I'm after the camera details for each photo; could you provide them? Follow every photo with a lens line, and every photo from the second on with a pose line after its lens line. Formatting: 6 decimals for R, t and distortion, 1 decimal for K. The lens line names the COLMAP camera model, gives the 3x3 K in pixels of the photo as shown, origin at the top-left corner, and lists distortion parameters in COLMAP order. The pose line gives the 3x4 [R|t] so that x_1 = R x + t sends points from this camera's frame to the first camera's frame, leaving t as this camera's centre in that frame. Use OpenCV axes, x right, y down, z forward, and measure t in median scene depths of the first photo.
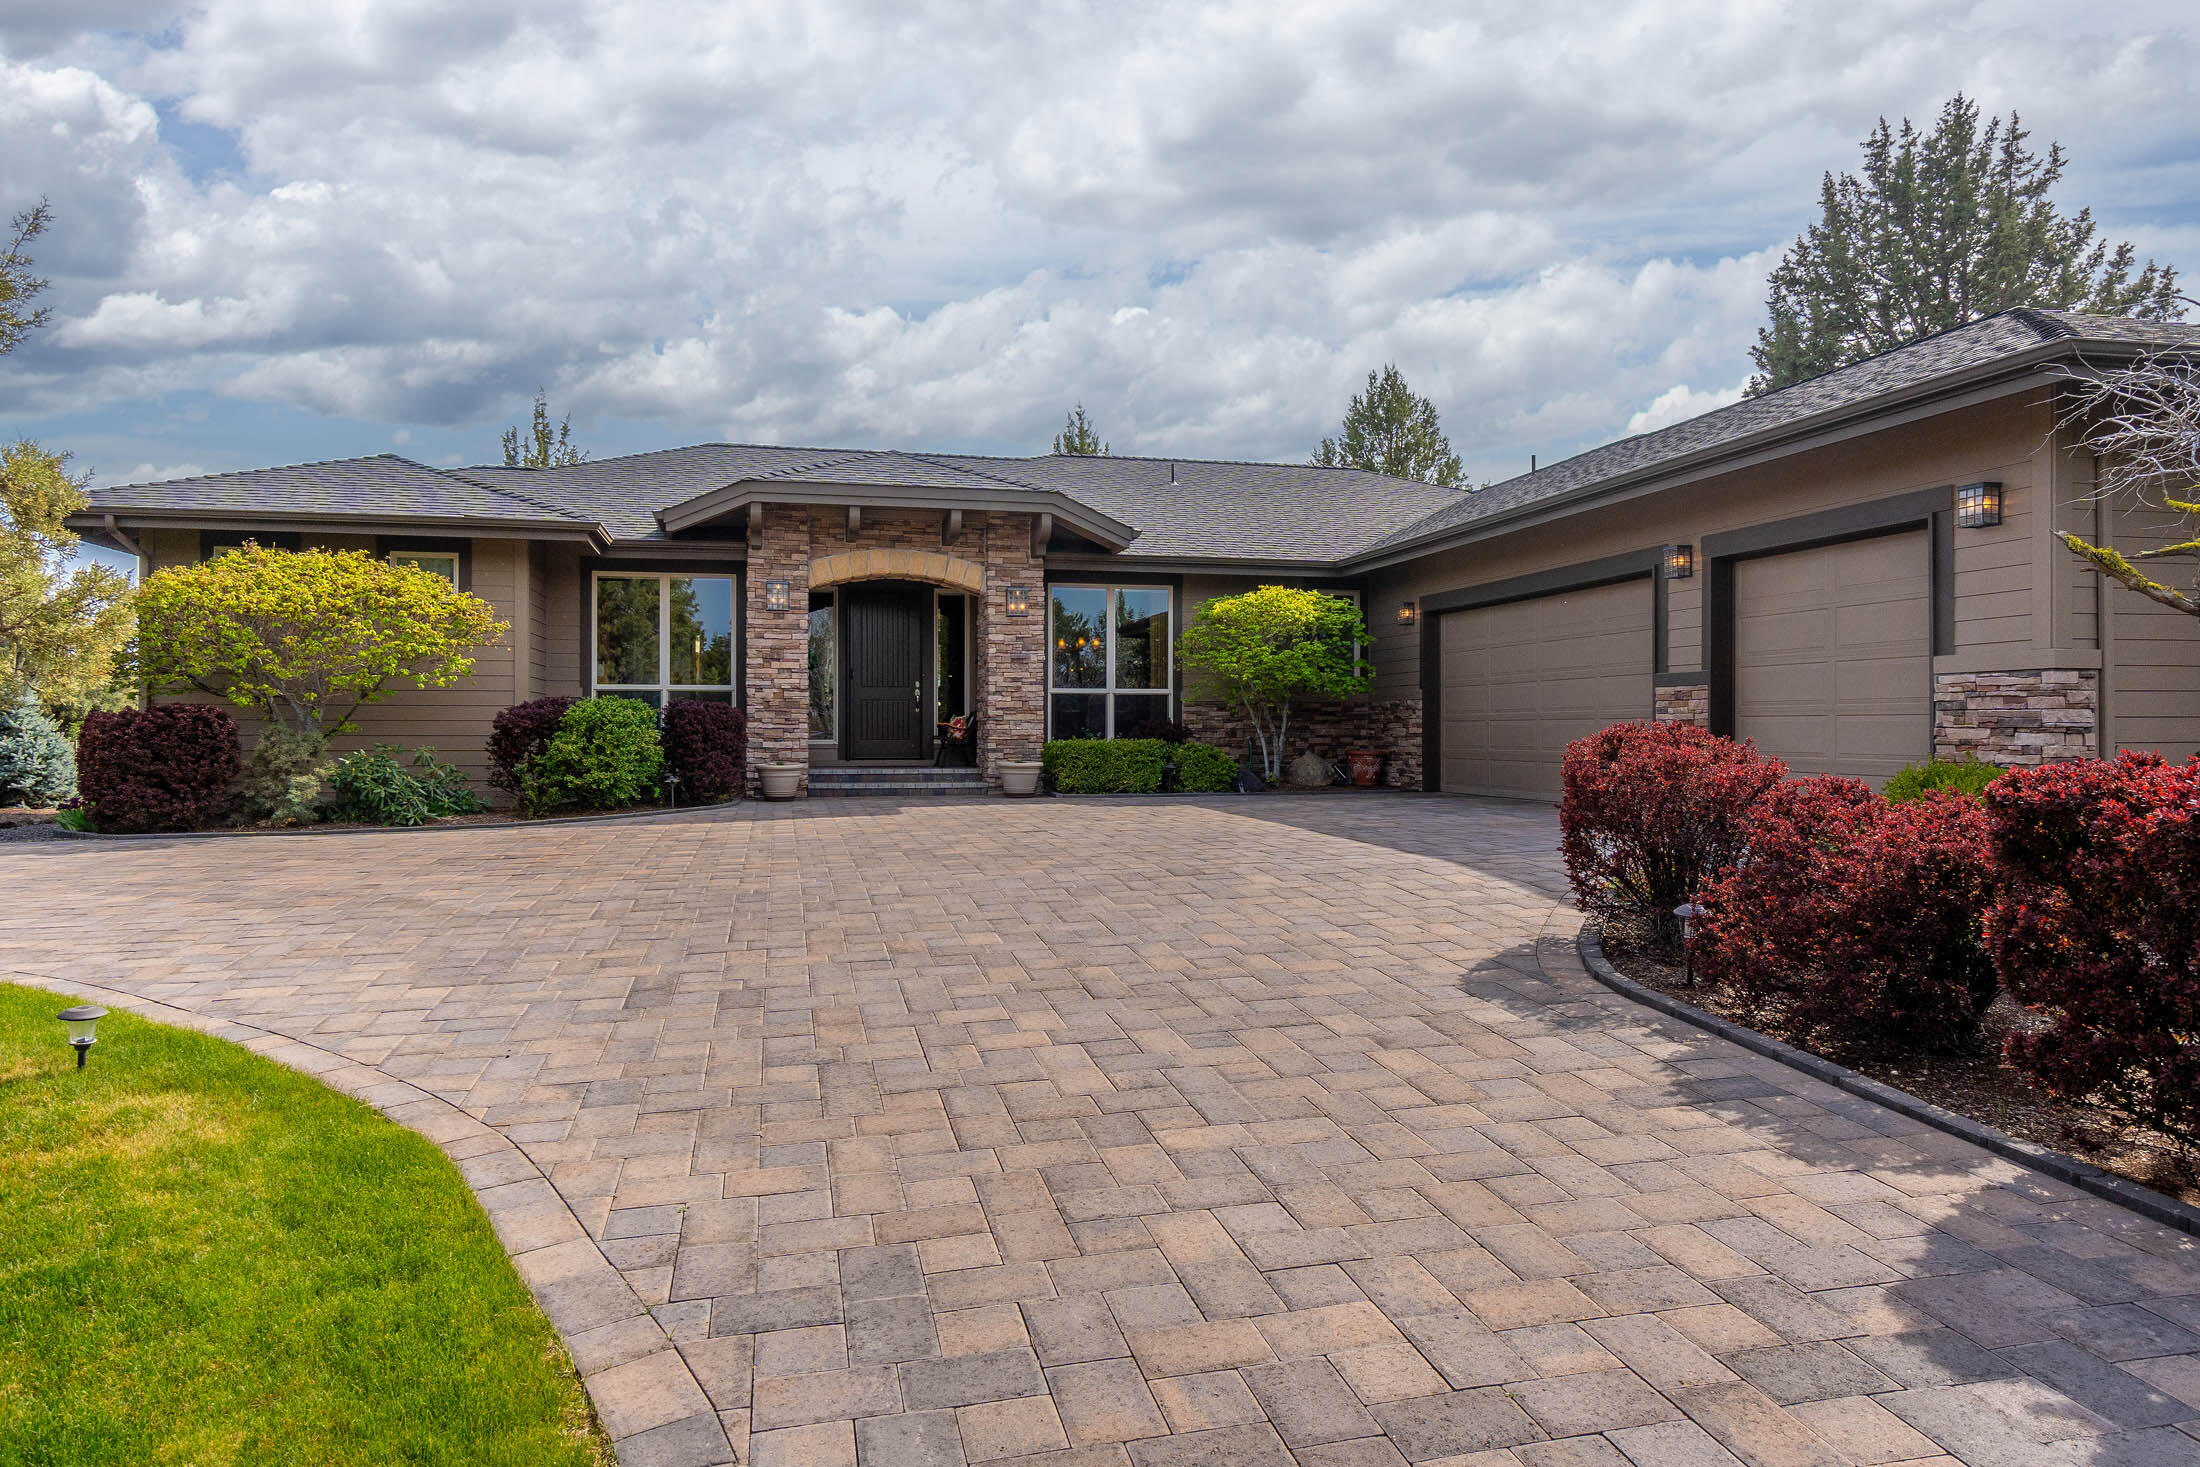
lens RADIAL K [[1357.7, 0, 1098.7], [0, 1357.7, 734.8], [0, 0, 1]] dist [0.004384, -0.008413]
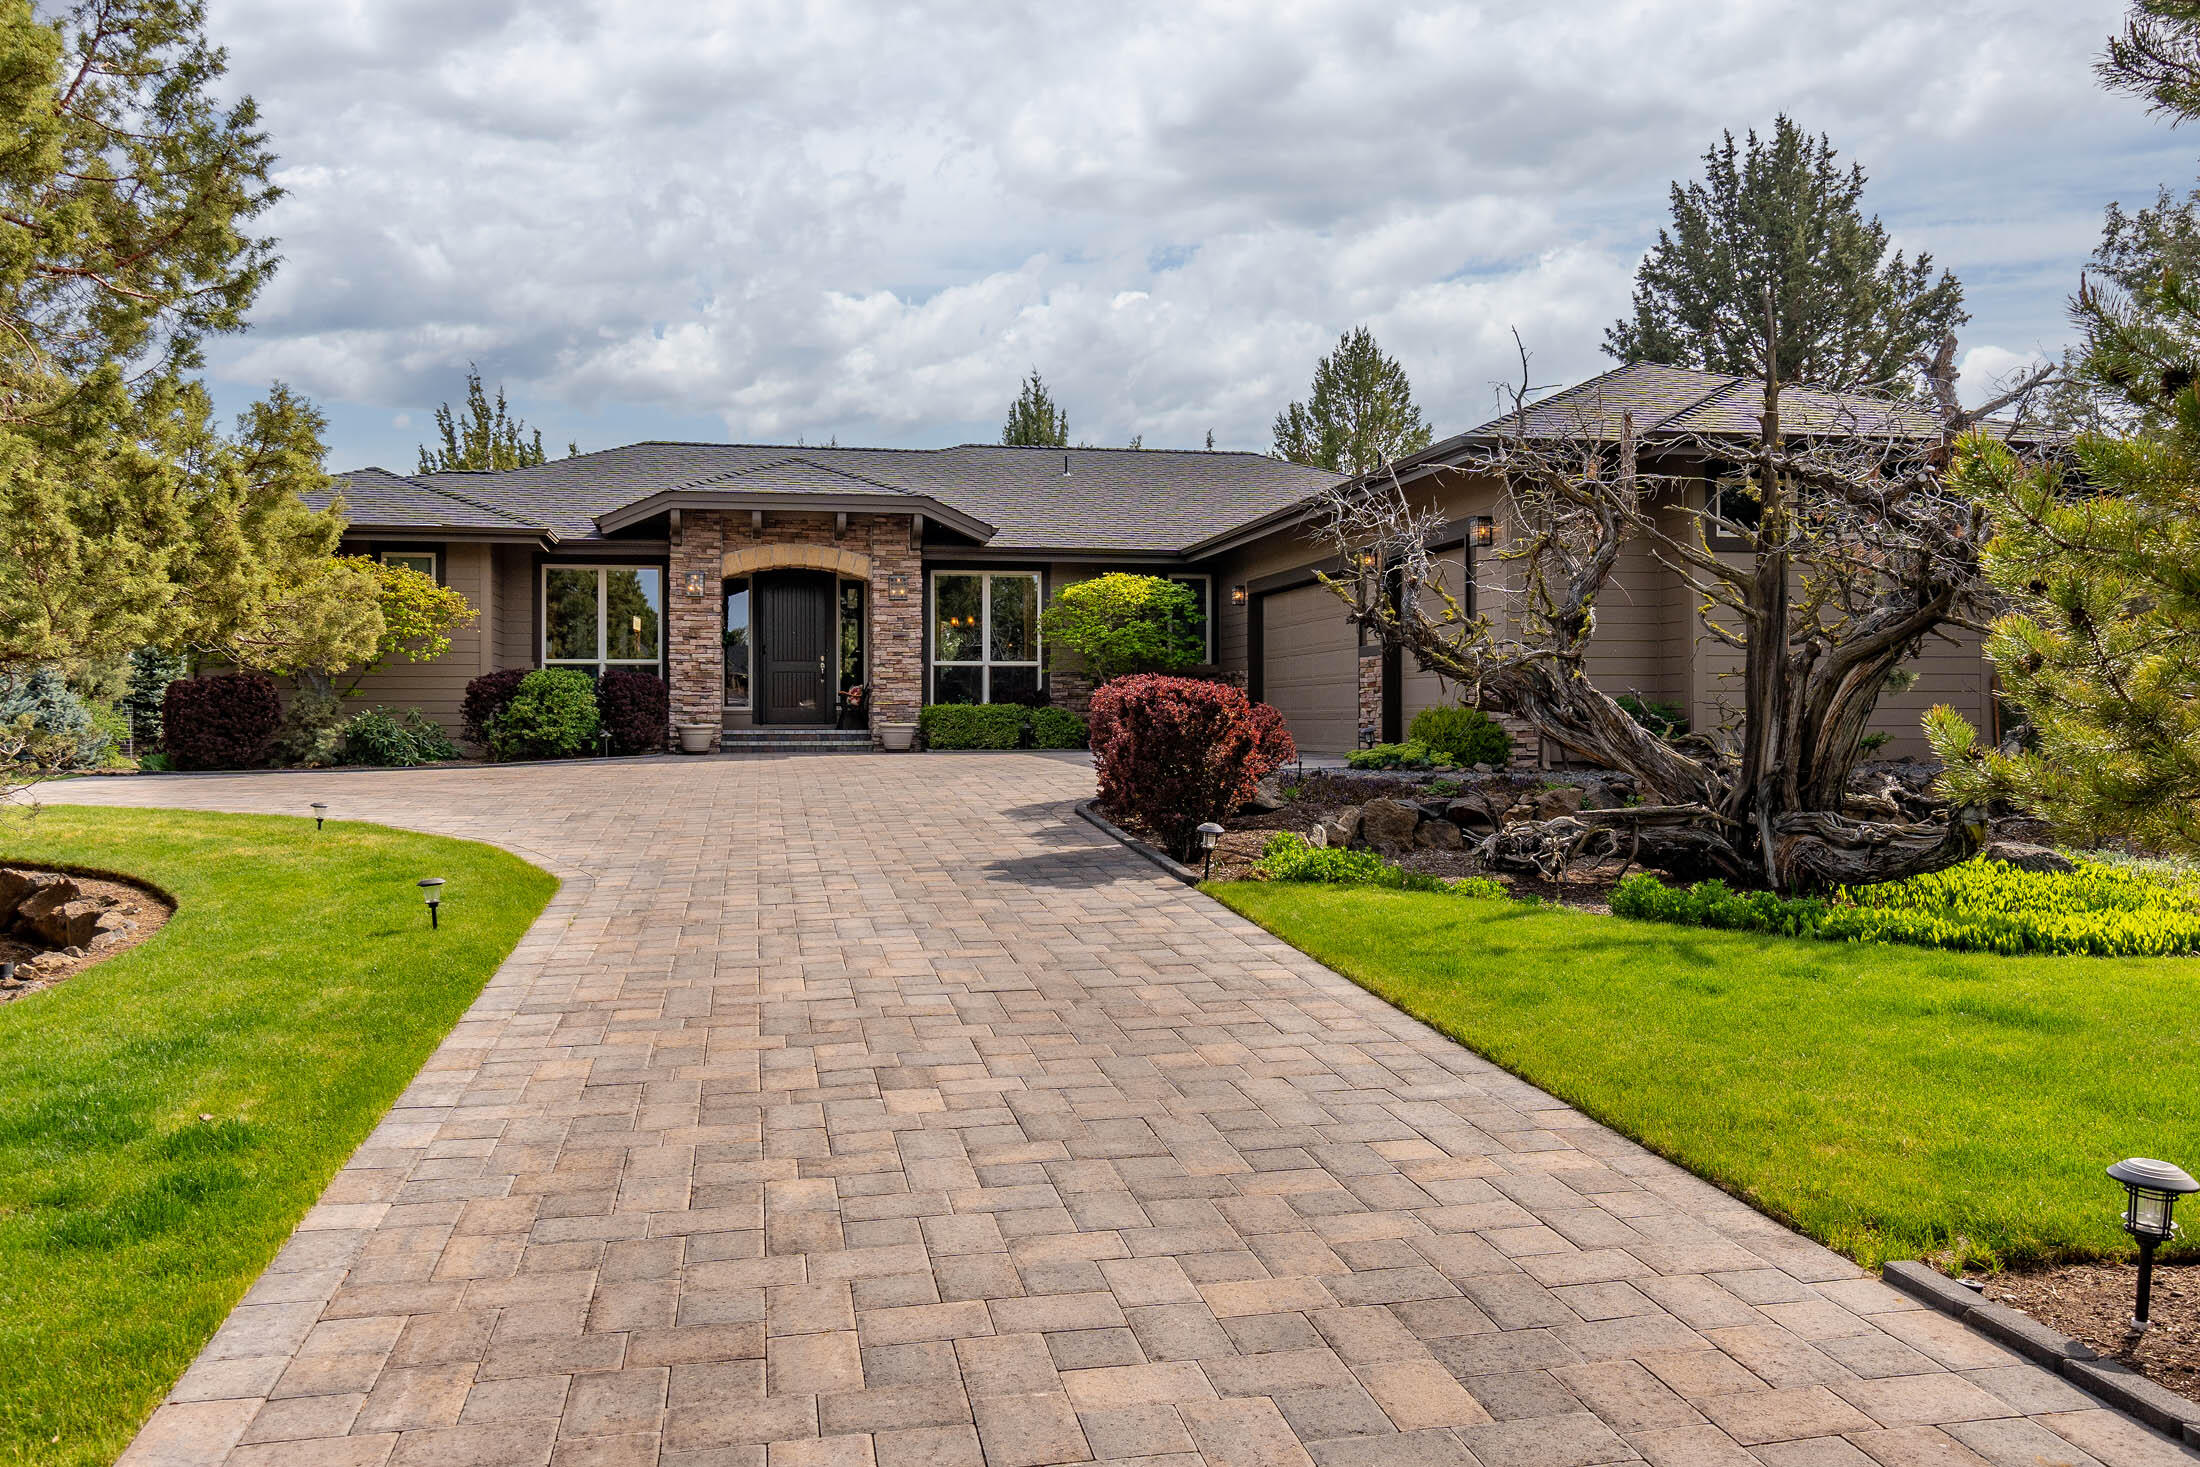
lens RADIAL K [[1673.9, 0, 1107.7], [0, 1673.9, 726.1], [0, 0, 1]] dist [-0.016009, 0.007611]
pose [[0.999627, -0.002929, -0.027148, 0.163456], [0.002954, 0.999995, 0.000886, 0.021699], [0.027145, -0.000966, 0.999631, -0.454036]]
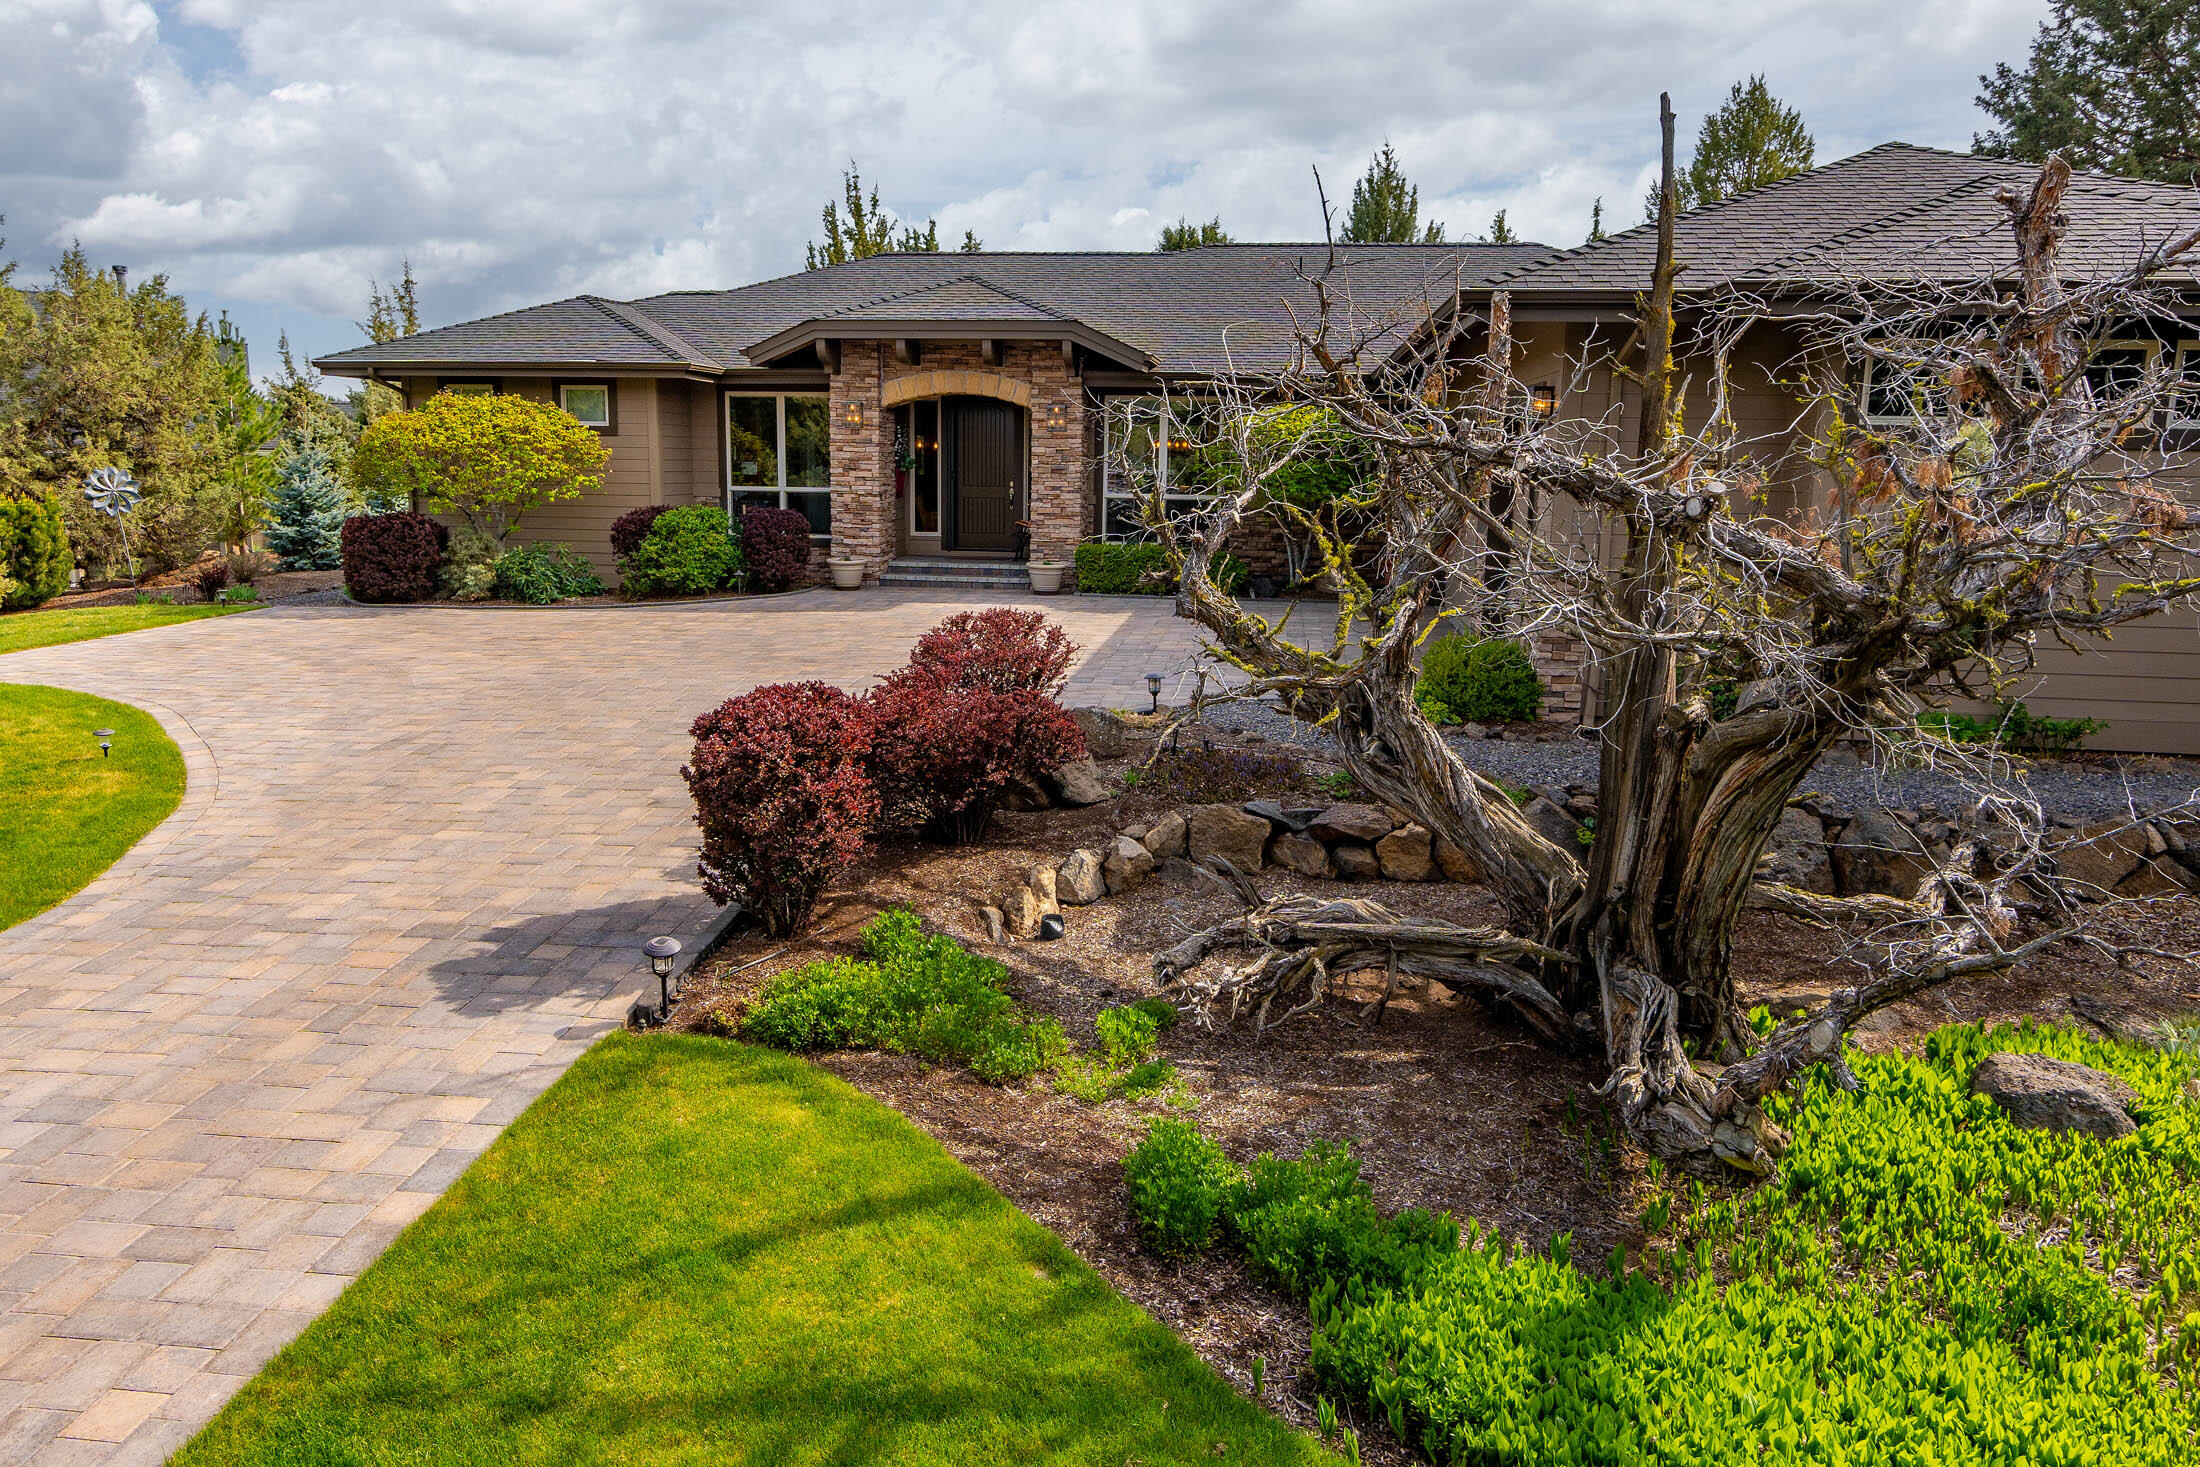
lens RADIAL K [[1503.7, 0, 1095.6], [0, 1503.7, 726.4], [0, 0, 1]] dist [-0.019580, 0.009902]
pose [[0.938859, 0.074599, -0.336122, 0.410185], [-0.015923, 0.984609, 0.174047, -0.064736], [0.343932, -0.158054, 0.925597, -0.172924]]
